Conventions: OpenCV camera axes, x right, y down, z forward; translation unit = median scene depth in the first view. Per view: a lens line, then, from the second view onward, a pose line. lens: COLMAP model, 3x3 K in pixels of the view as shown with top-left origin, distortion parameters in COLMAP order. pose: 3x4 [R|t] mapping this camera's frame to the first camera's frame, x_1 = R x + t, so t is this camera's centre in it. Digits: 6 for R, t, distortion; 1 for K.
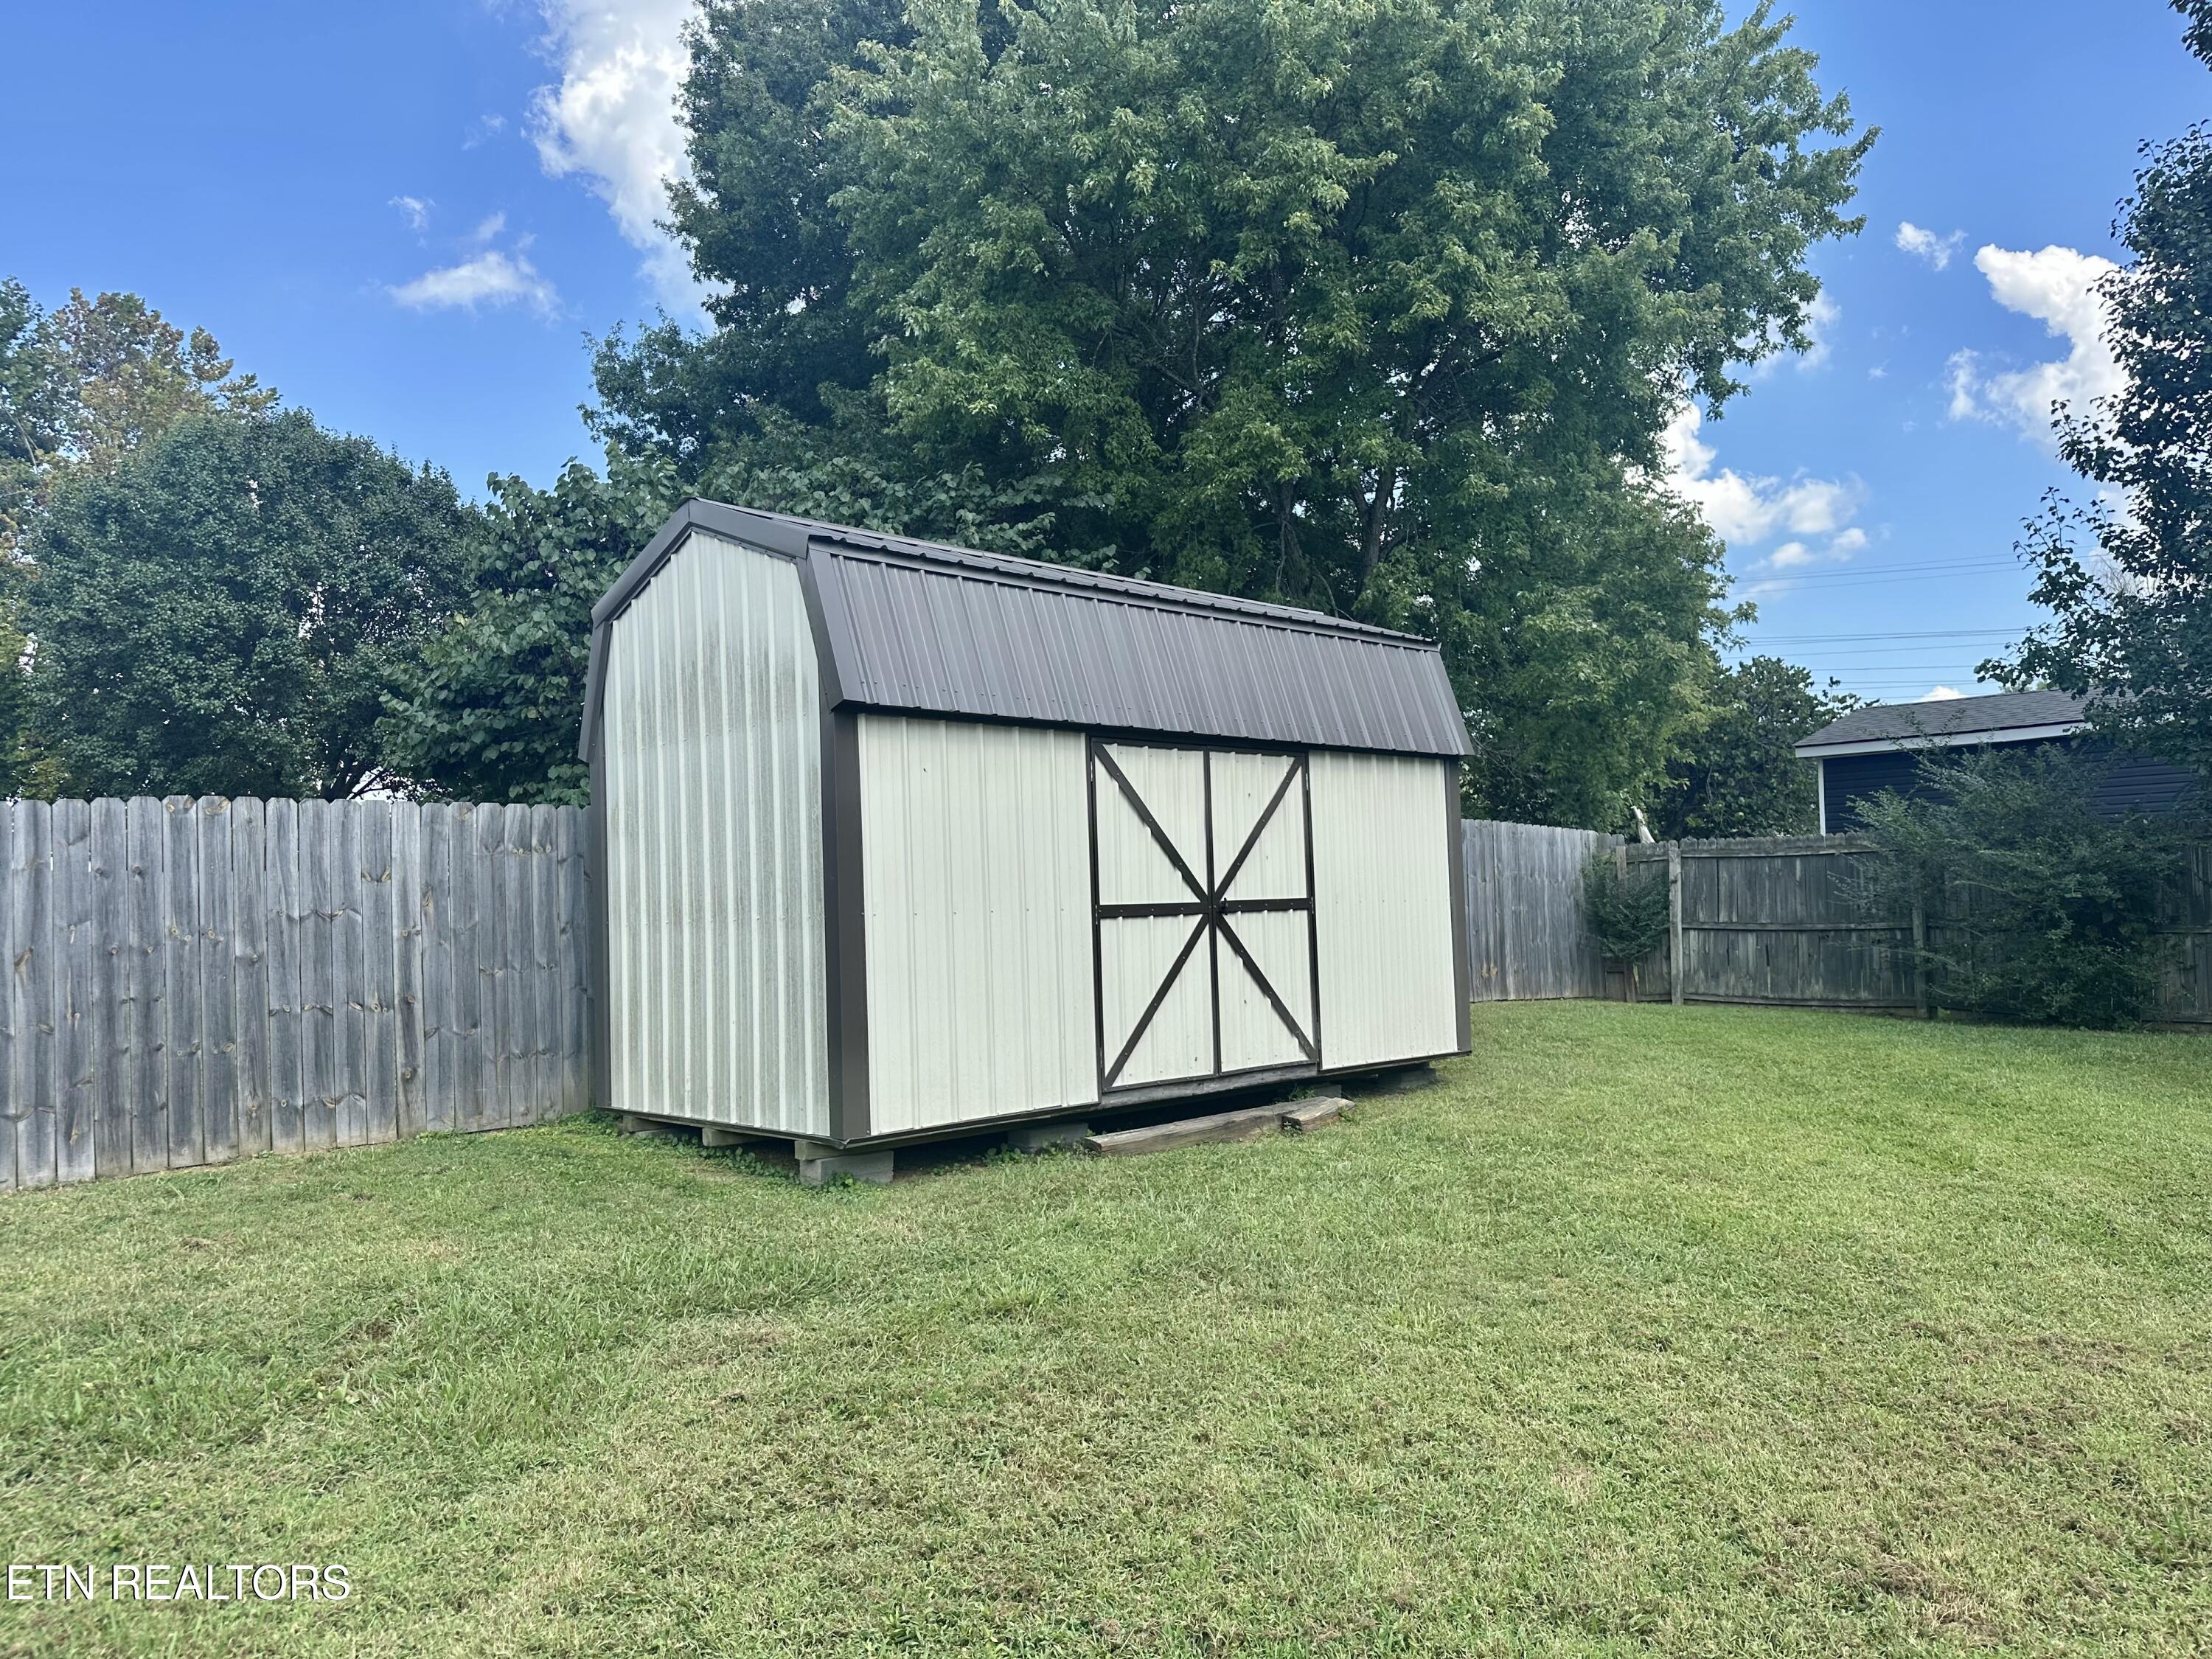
lens RADIAL K [[1571.8, 0, 1104.1], [0, 1571.8, 840.3], [0, 0, 1]] dist [0.039920, -0.057212]
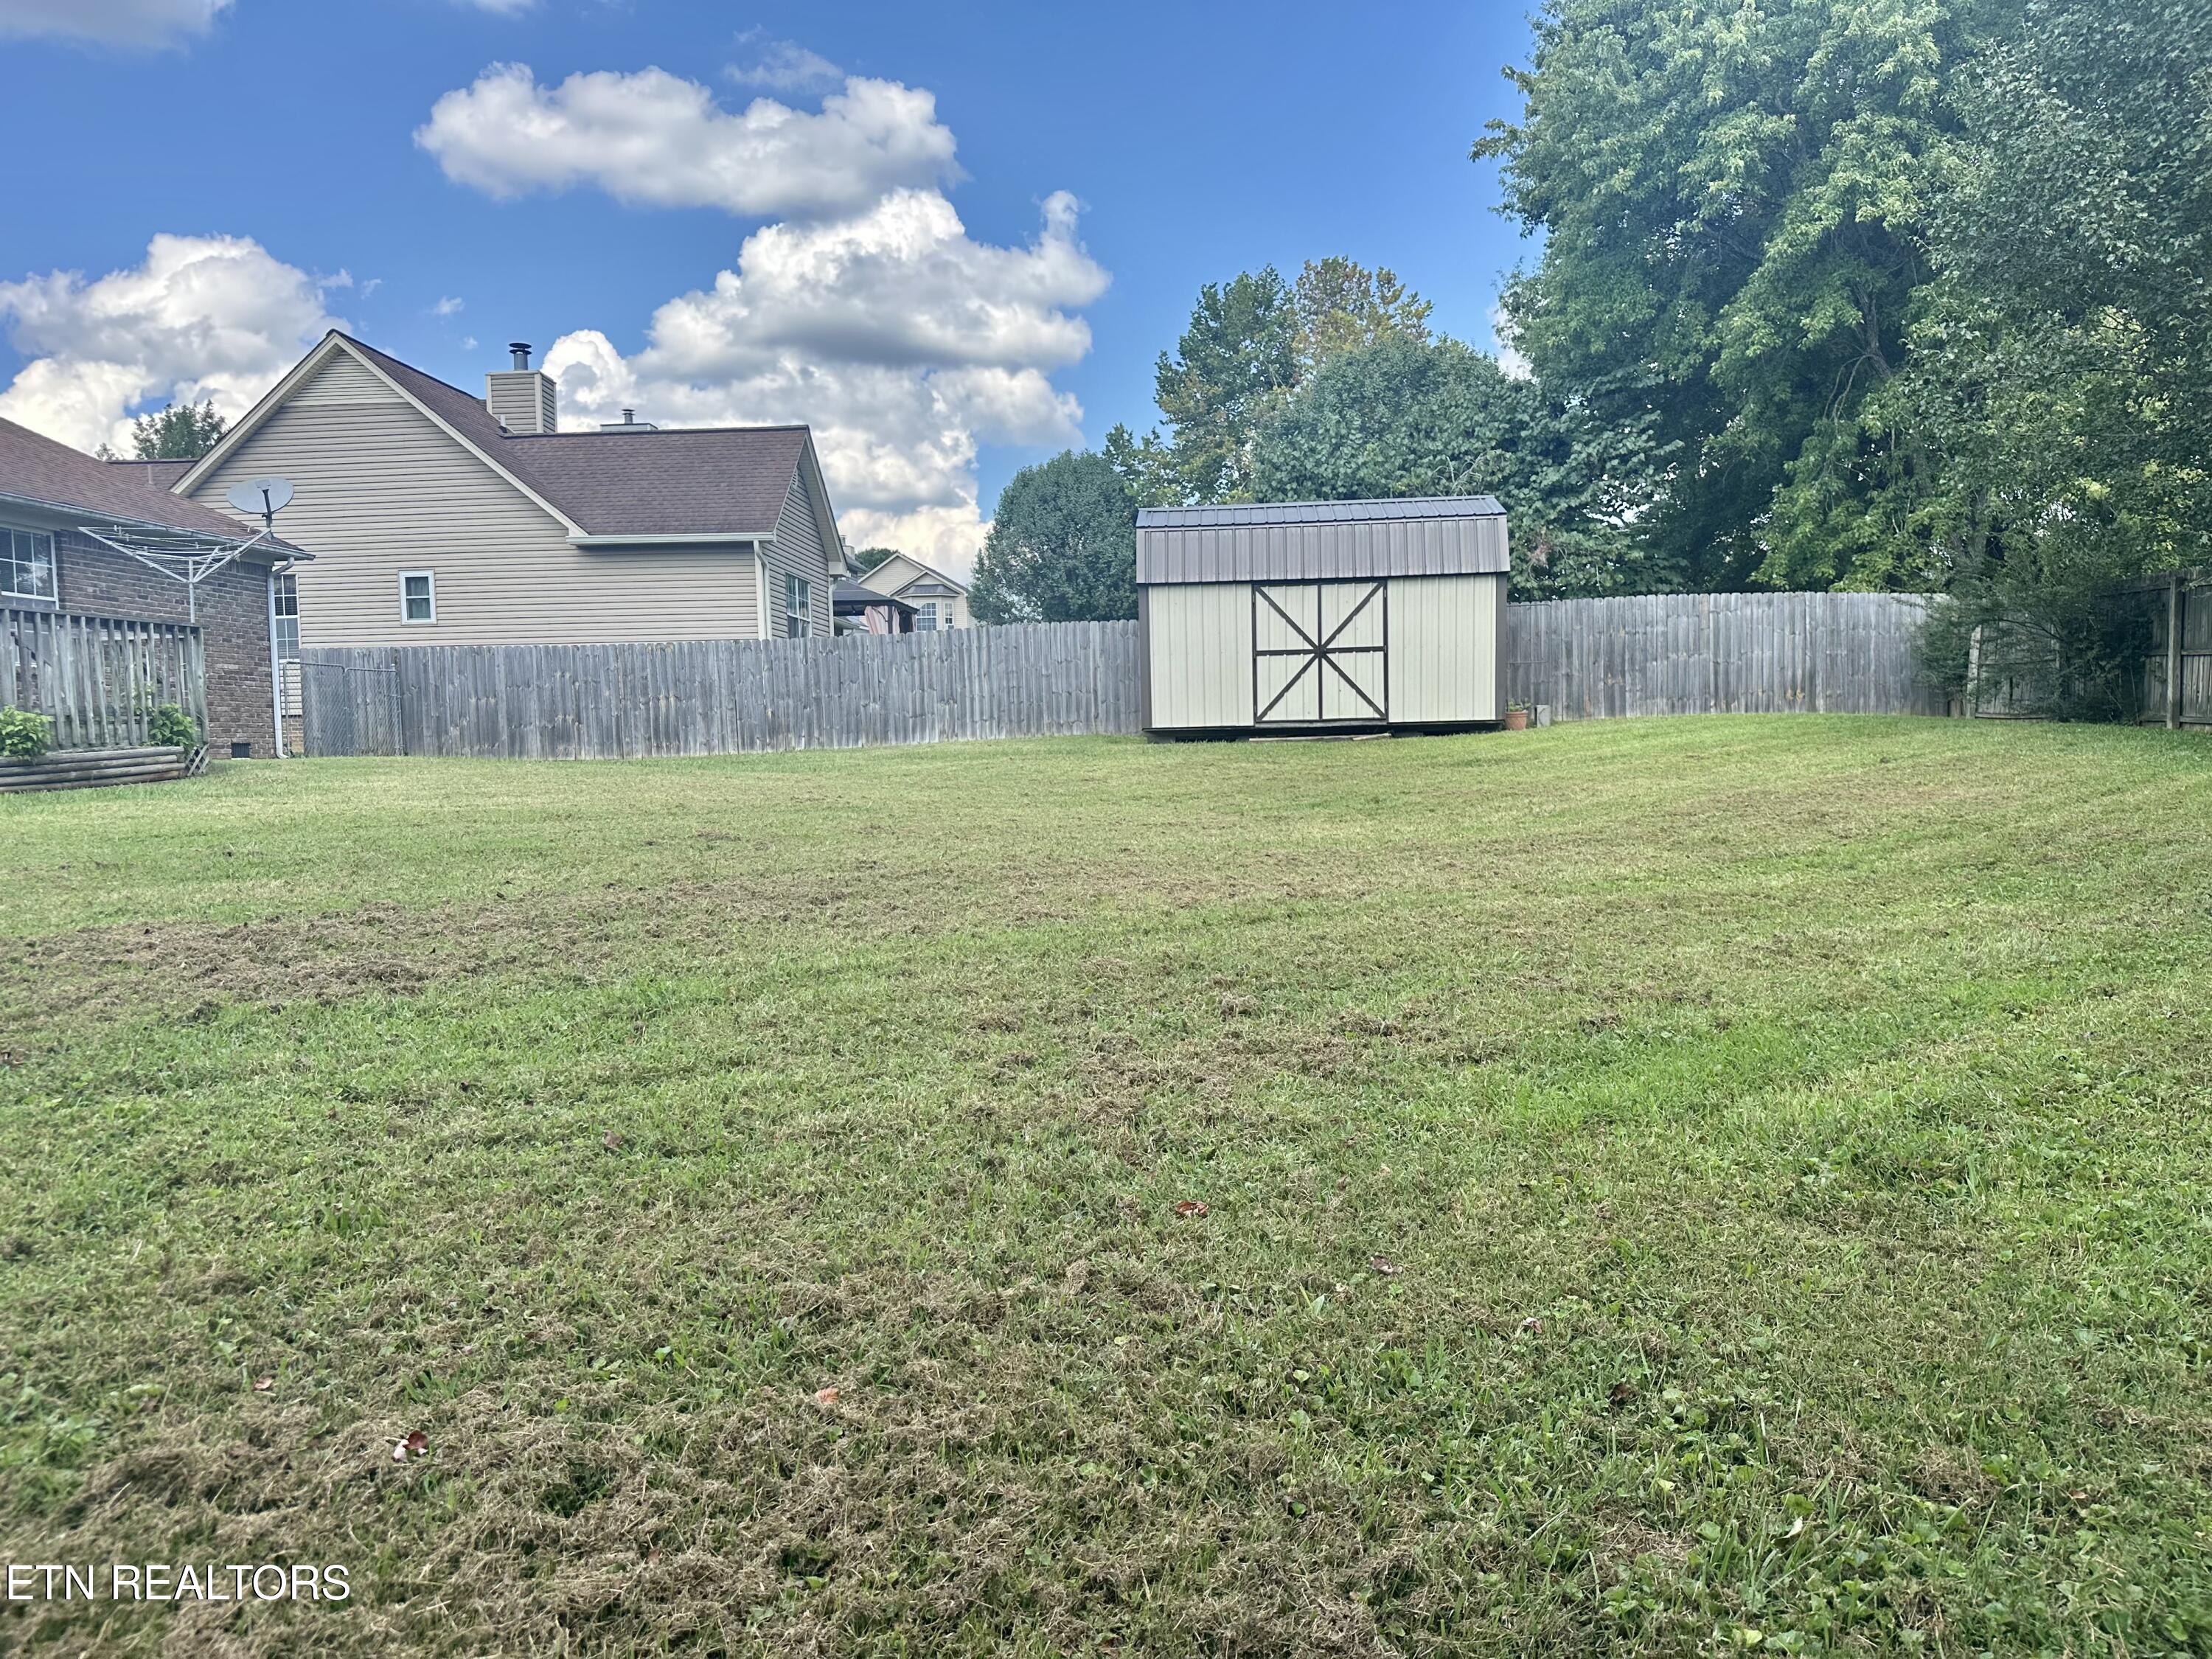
lens RADIAL K [[1571.8, 0, 1109.4], [0, 1571.8, 834.7], [0, 0, 1]] dist [0.039920, -0.057212]
pose [[0.672728, 0.065963, -0.736943, 1.609935], [0.034424, 0.992149, 0.120231, 0.020887], [0.739088, -0.106251, 0.665176, -0.855440]]
